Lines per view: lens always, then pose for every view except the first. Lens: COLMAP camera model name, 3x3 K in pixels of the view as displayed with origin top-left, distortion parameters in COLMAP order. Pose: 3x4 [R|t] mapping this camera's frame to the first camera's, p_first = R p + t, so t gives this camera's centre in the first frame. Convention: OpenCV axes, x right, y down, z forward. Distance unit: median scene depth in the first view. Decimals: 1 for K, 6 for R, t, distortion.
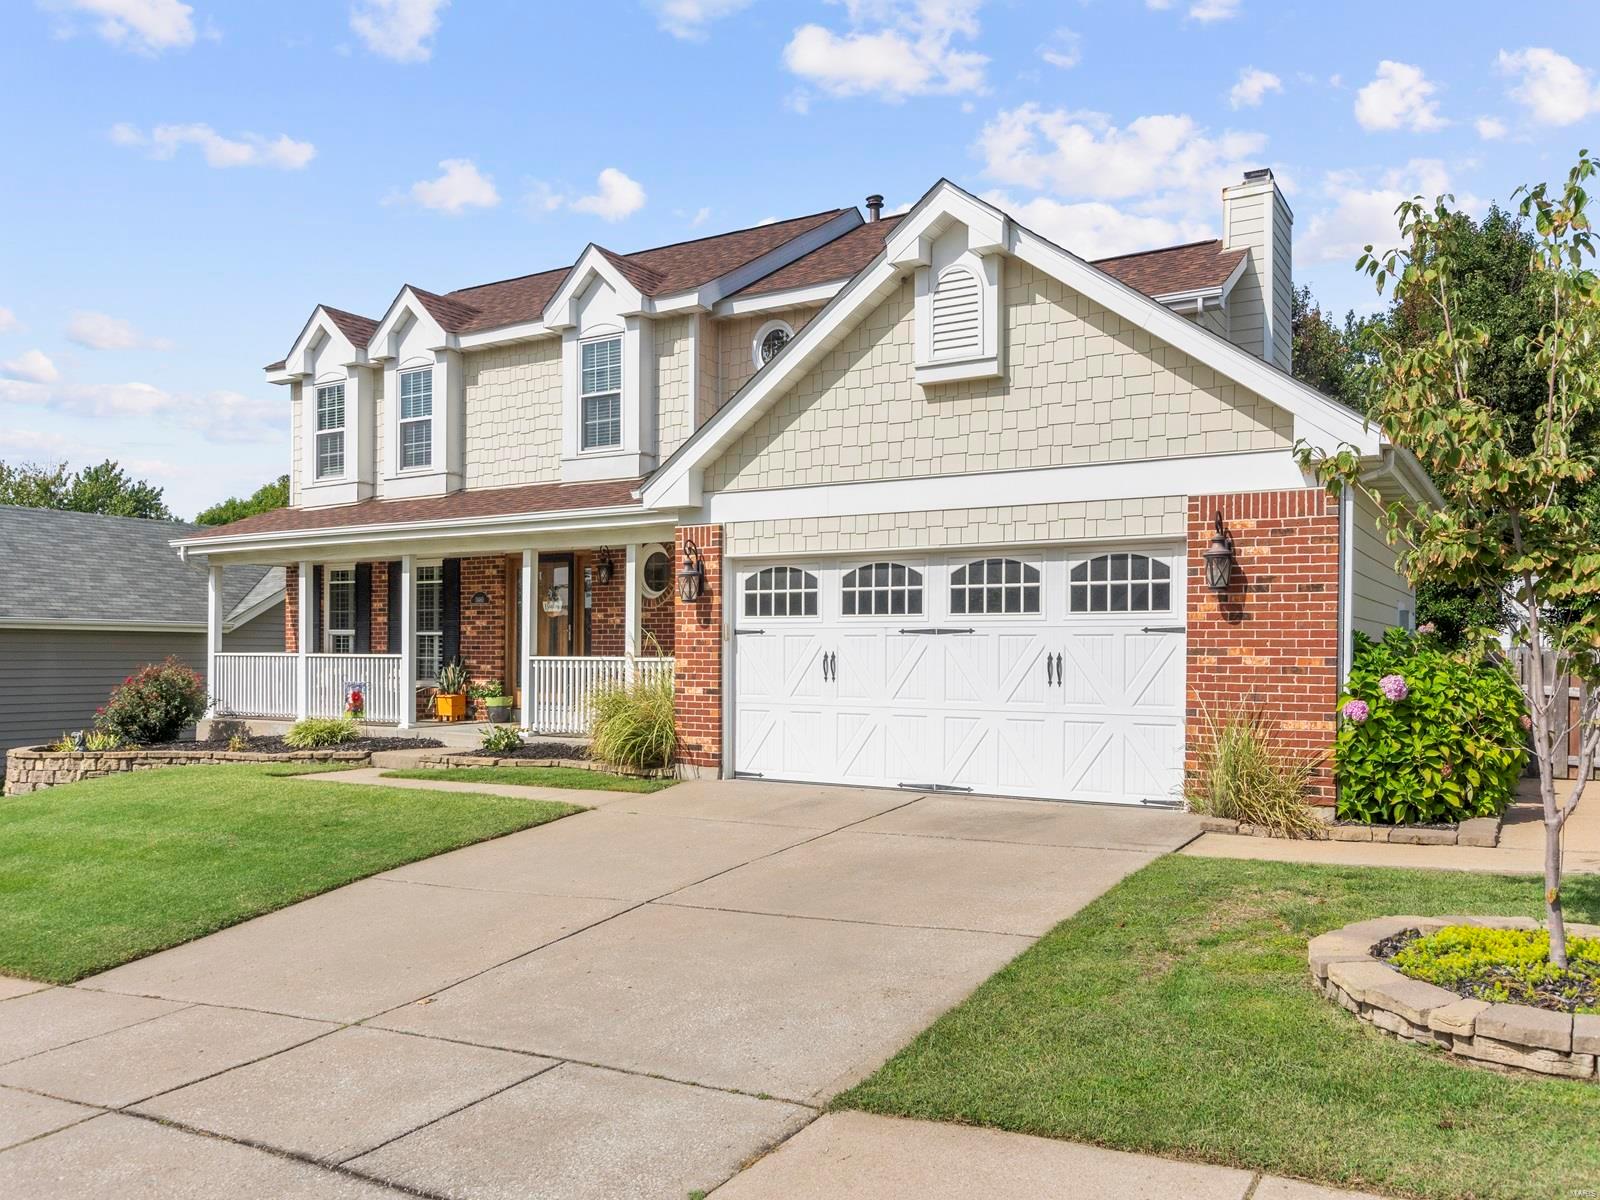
lens RADIAL K [[1245.9, 0, 801.9], [0, 1245.9, 608.2], [0, 0, 1]] dist [-0.003701, 0.001939]
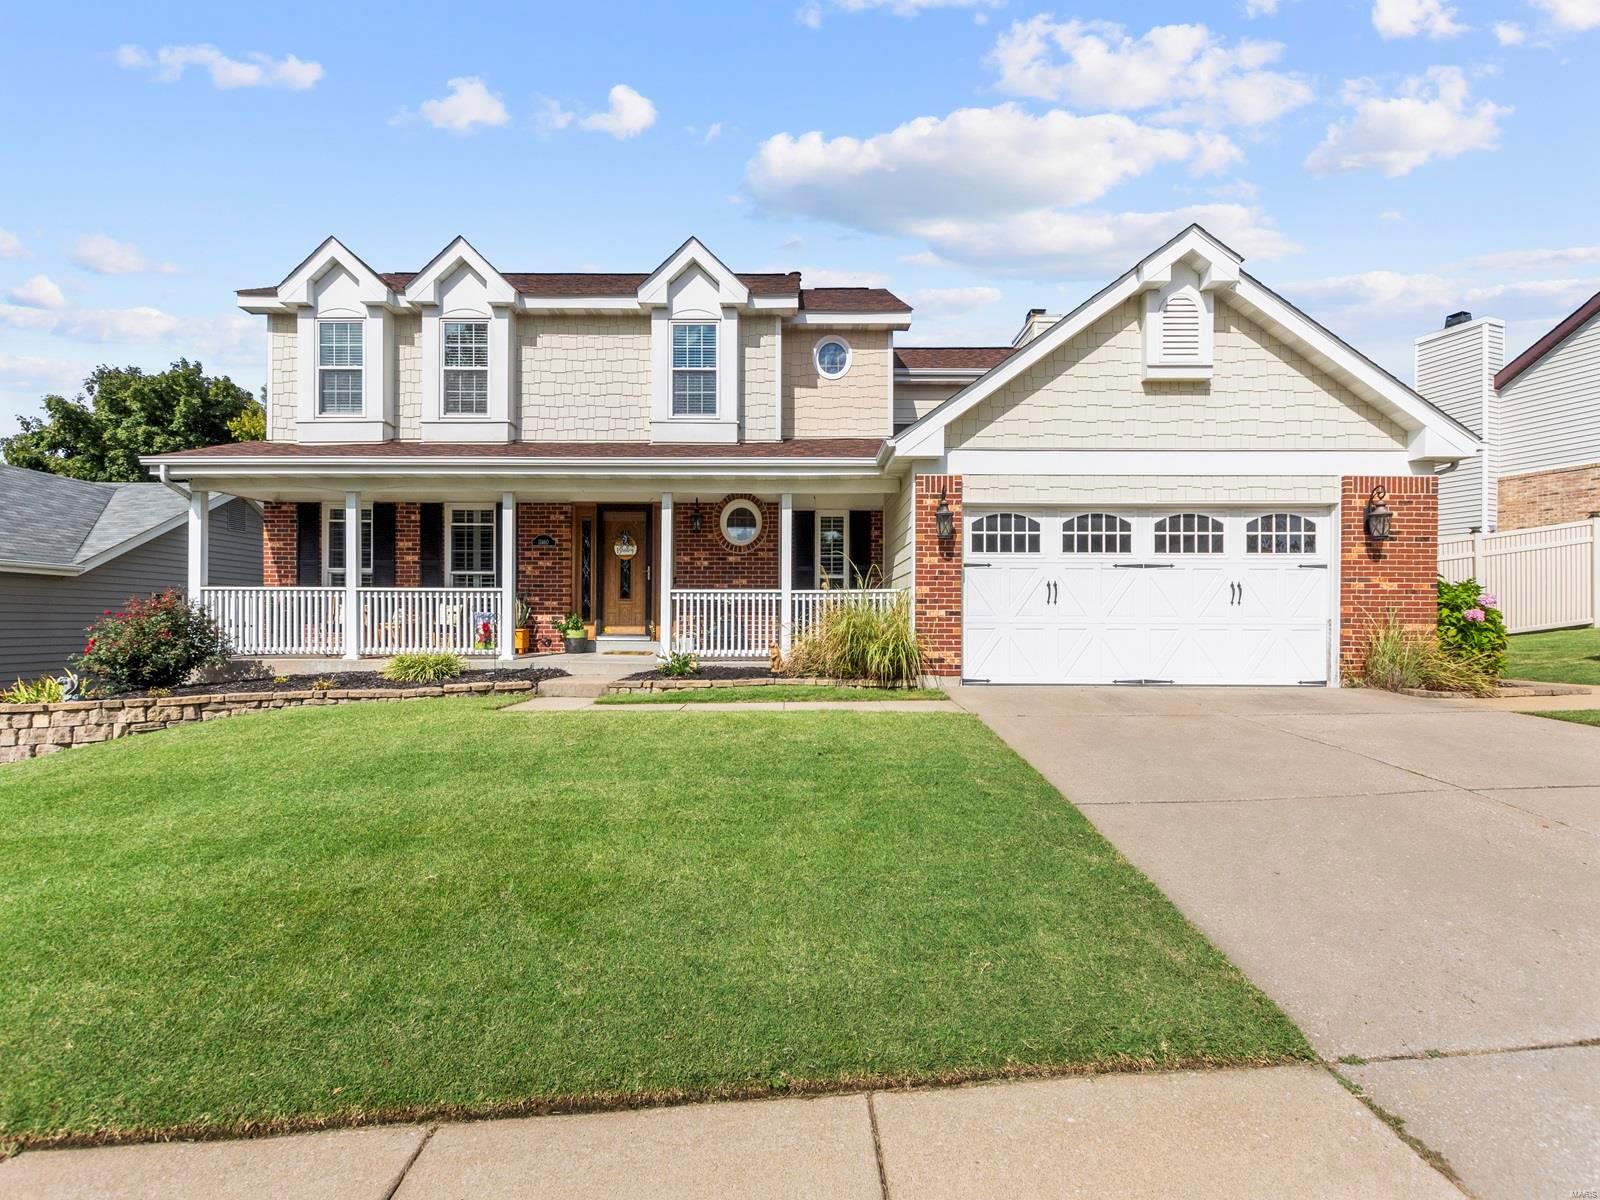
lens RADIAL K [[713.3, 0, 799.2], [0, 713.3, 598.5], [0, 0, 1]] dist [0.007999, -0.004972]
pose [[0.851737, 0.015453, 0.523741, -0.558777], [-0.017573, 0.999845, -0.000922, 0.055843], [-0.523674, -0.008418, 0.851877, 0.491629]]
